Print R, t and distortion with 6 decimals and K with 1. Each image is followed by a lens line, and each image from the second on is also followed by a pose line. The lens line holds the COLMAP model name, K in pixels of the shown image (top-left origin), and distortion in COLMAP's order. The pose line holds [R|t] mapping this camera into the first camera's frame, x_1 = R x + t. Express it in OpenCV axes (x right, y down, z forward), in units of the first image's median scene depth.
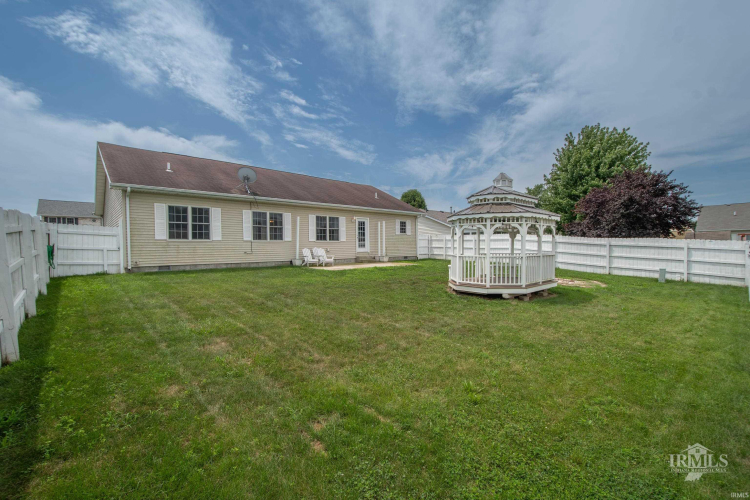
lens RADIAL K [[329.4, 0, 376.3], [0, 329.4, 254.5], [0, 0, 1]] dist [-0.001189, -0.000200]
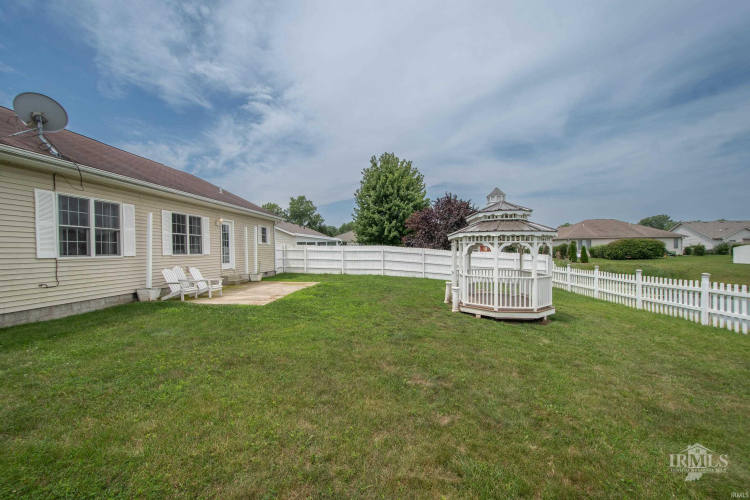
lens RADIAL K [[320.0, 0, 374.8], [0, 320.0, 279.8], [0, 0, 1]] dist [-0.003811, -0.001039]
pose [[0.732303, -0.059122, 0.678407, -0.556105], [0.016738, 0.997486, 0.068862, -0.054070], [-0.680773, -0.039073, 0.731452, 0.568802]]
